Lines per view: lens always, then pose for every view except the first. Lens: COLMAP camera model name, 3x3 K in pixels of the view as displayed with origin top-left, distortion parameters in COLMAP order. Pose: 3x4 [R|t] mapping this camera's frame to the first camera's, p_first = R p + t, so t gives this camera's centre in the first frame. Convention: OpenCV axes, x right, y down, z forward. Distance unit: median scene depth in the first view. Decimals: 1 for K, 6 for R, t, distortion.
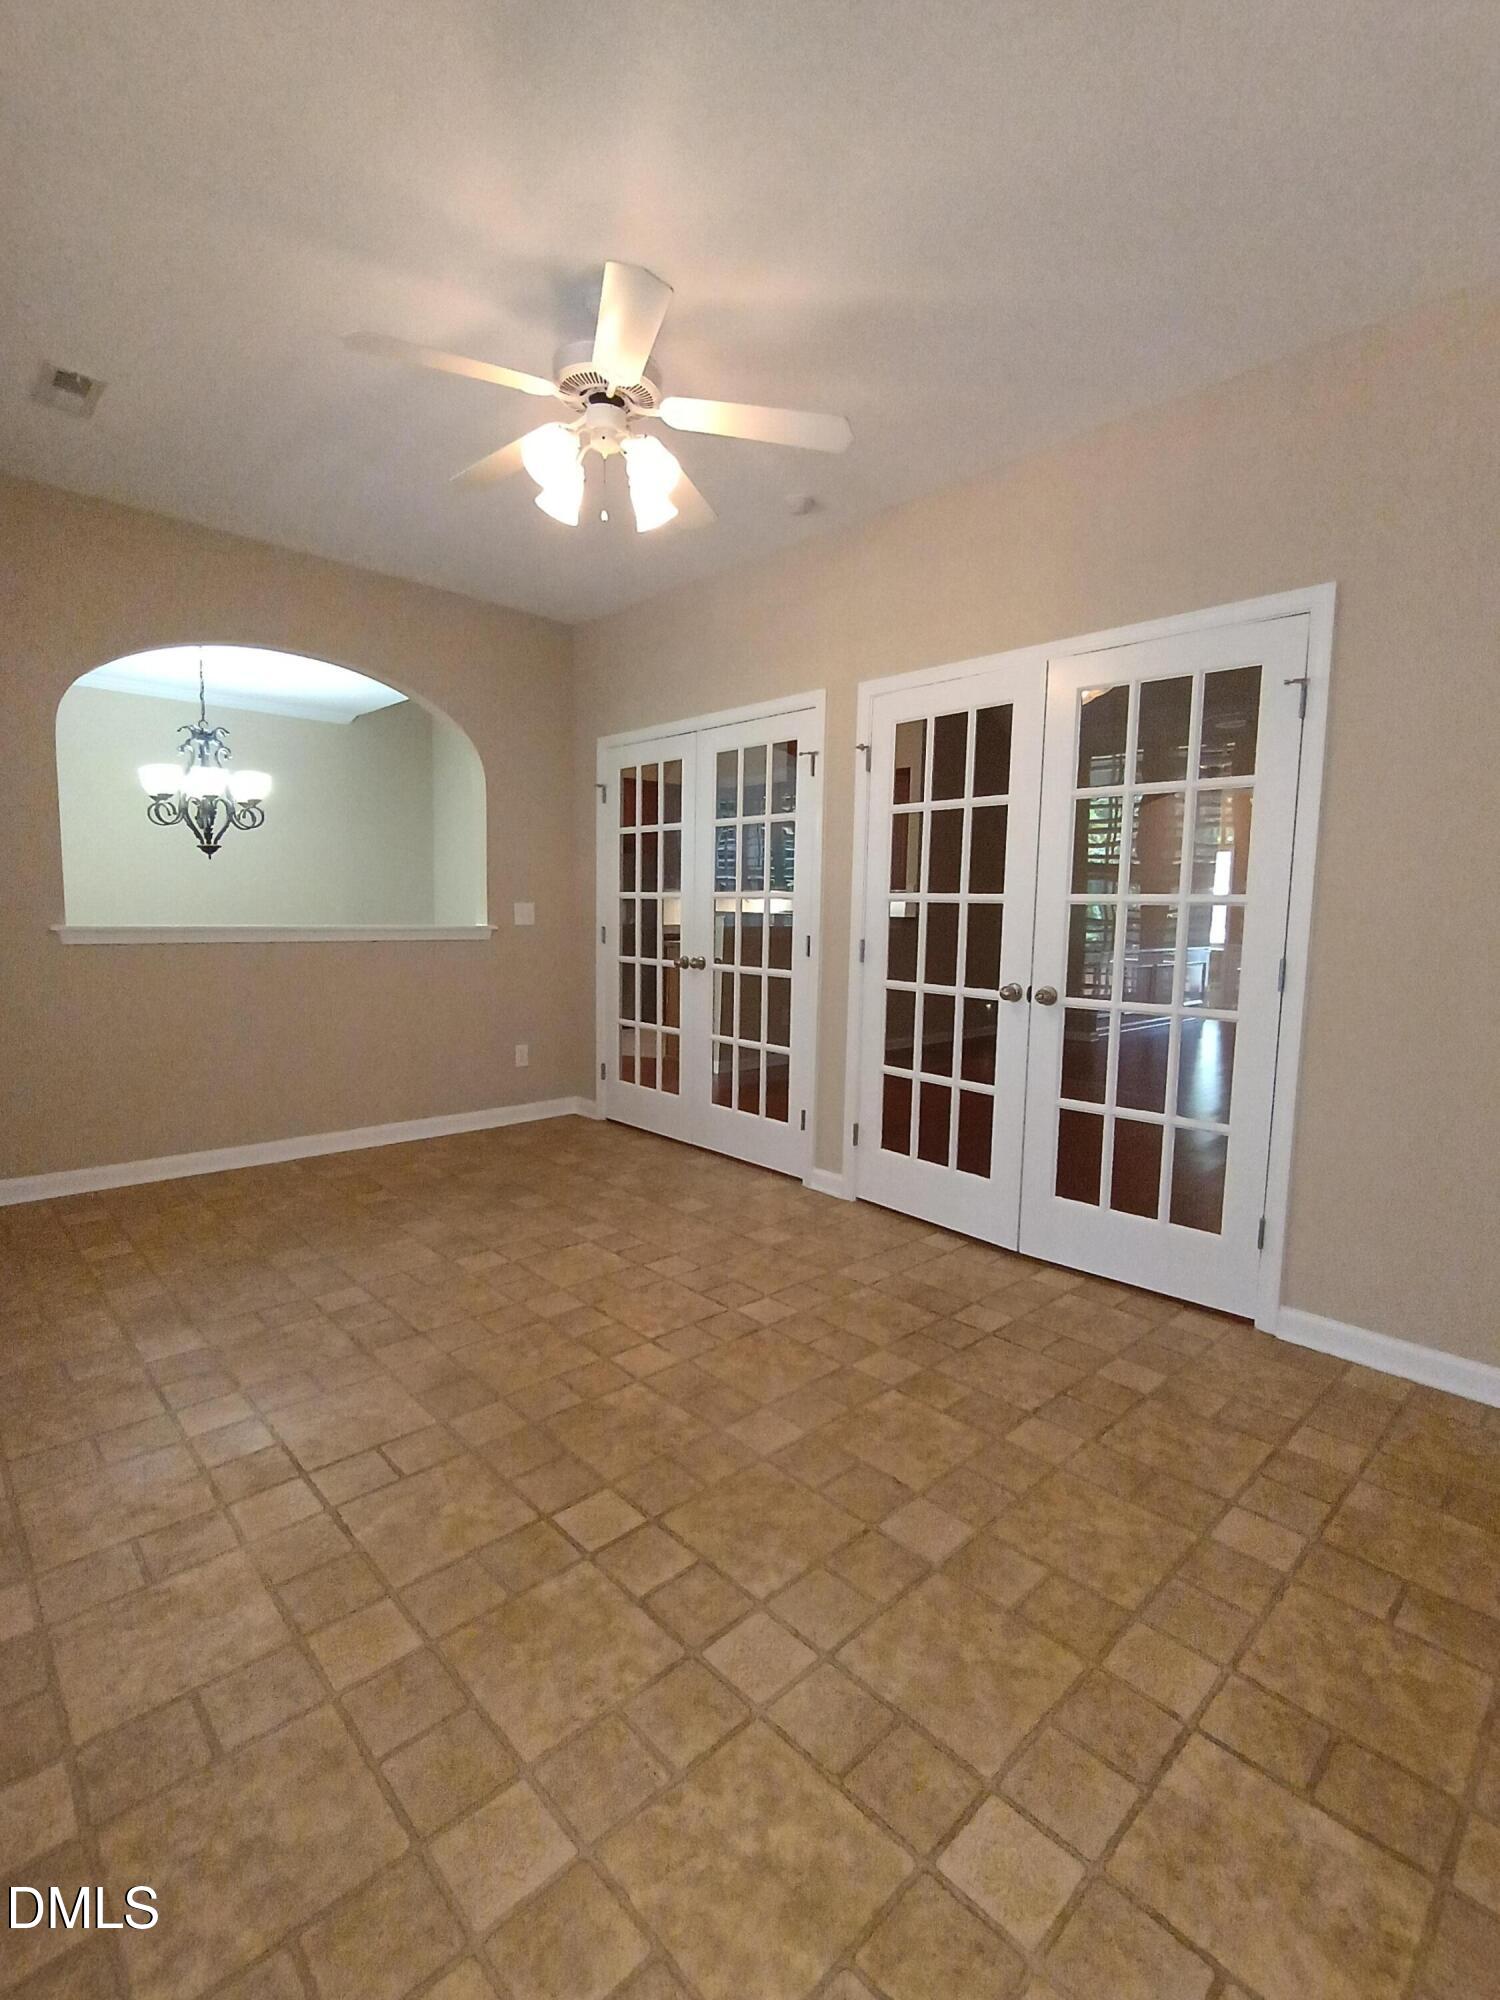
lens RADIAL K [[921.6, 0, 751.3], [0, 921.6, 1002.1], [0, 0, 1]] dist [-0.006837, 0.005556]
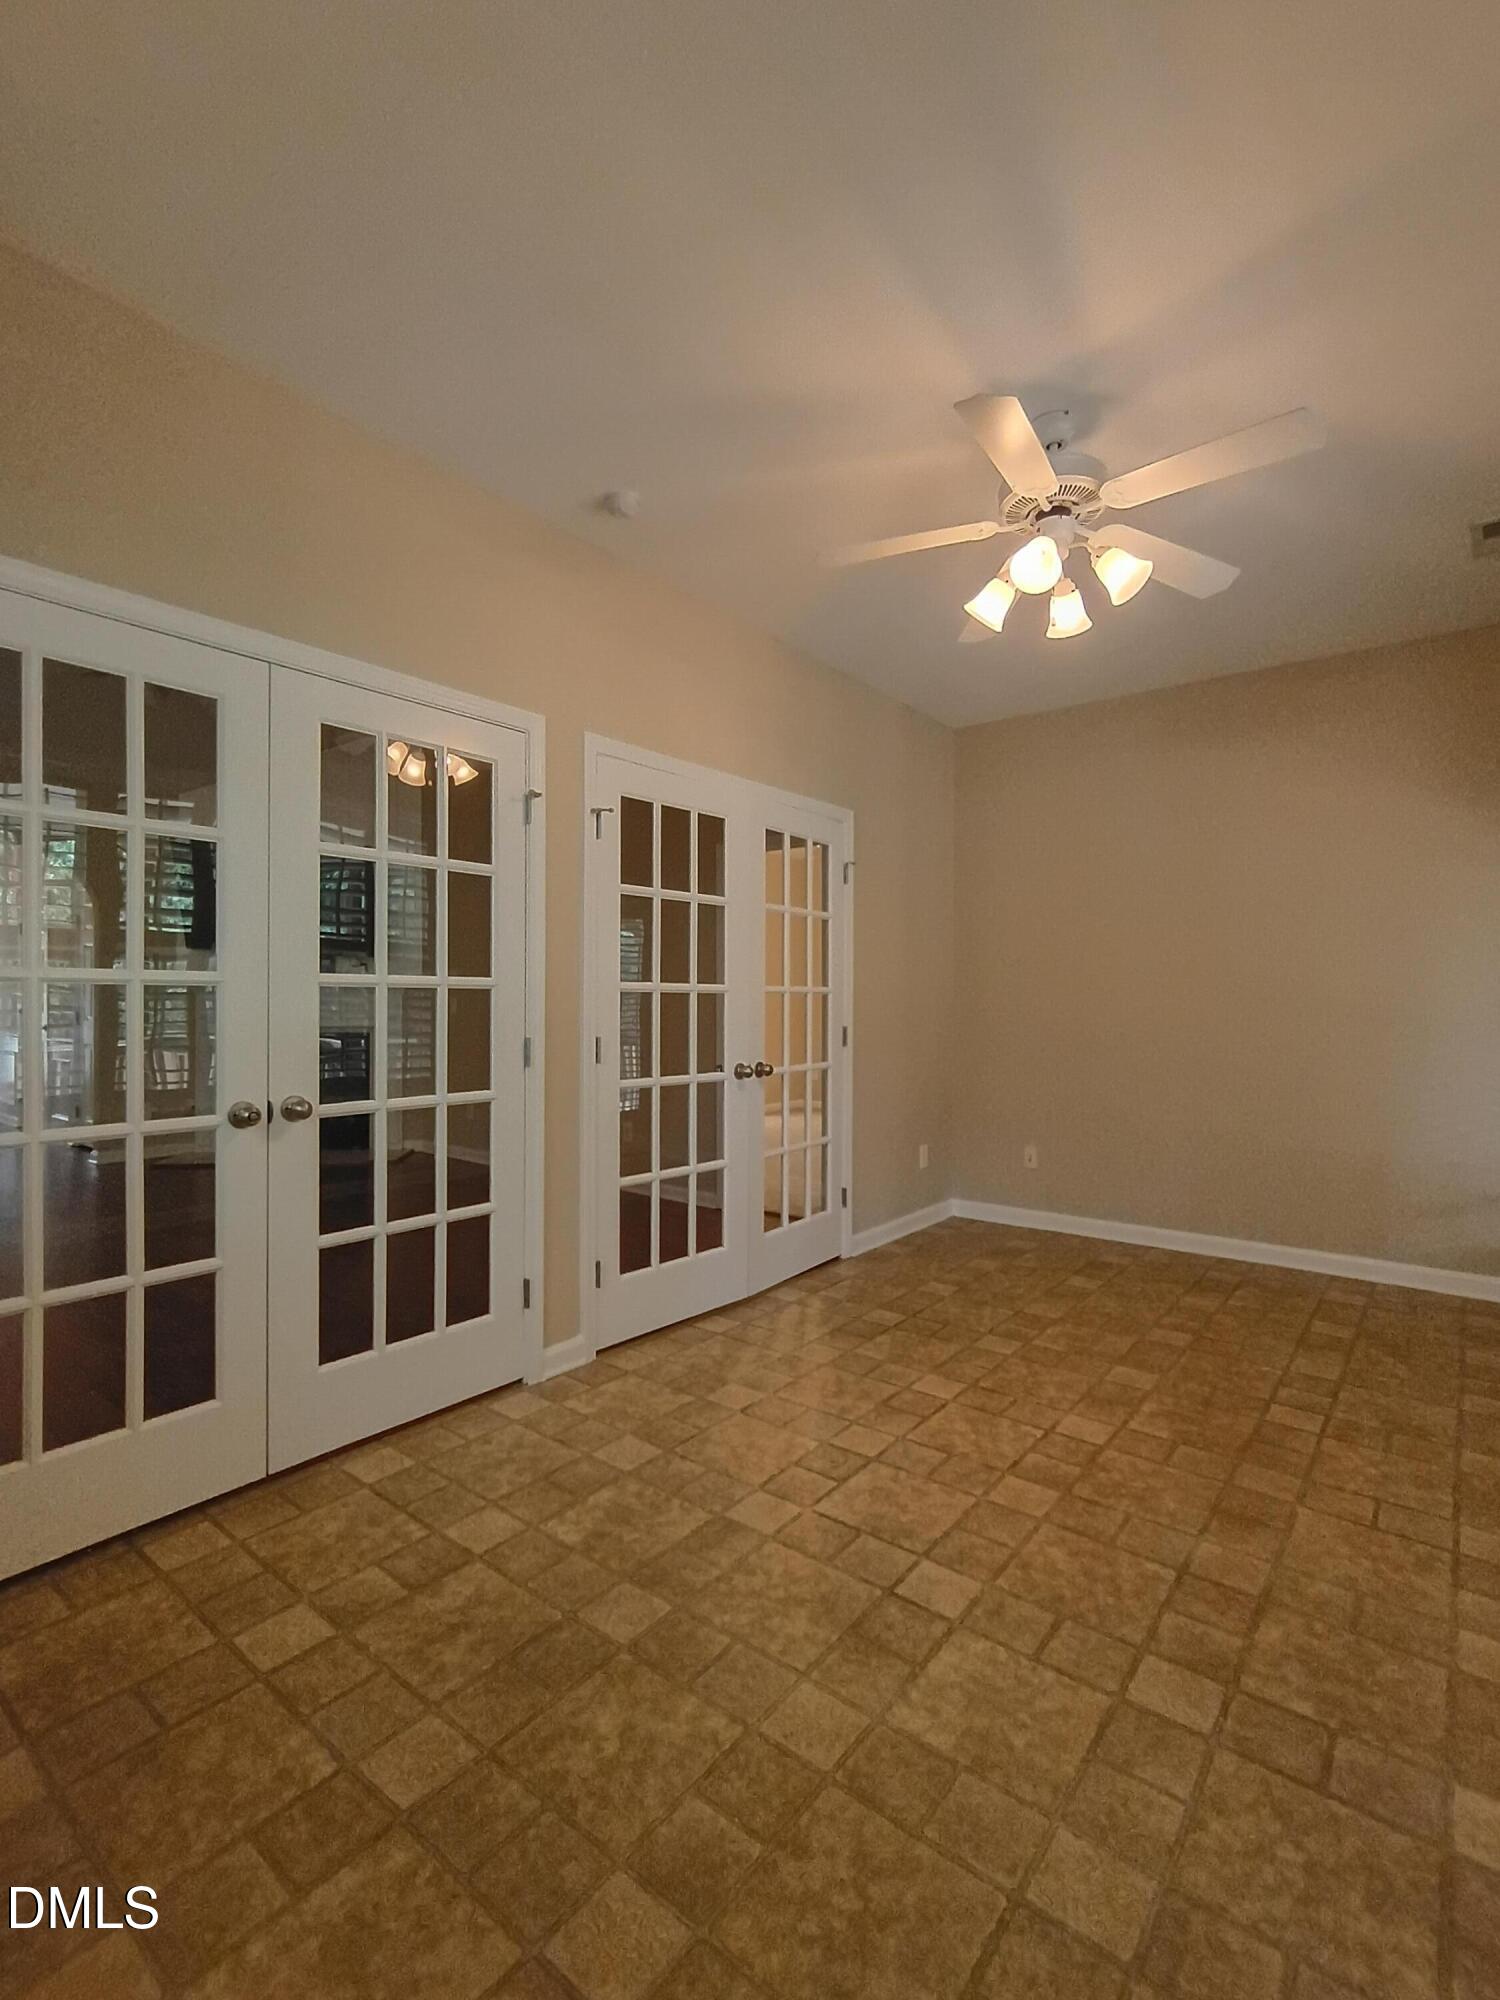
lens RADIAL K [[921.6, 0, 751.3], [0, 921.6, 1002.1], [0, 0, 1]] dist [-0.006837, 0.005556]
pose [[-0.144466, -0.025879, 0.989171, -0.845514], [0.088397, 0.995324, 0.038950, -0.138855], [-0.985553, 0.093066, -0.141503, 1.139152]]
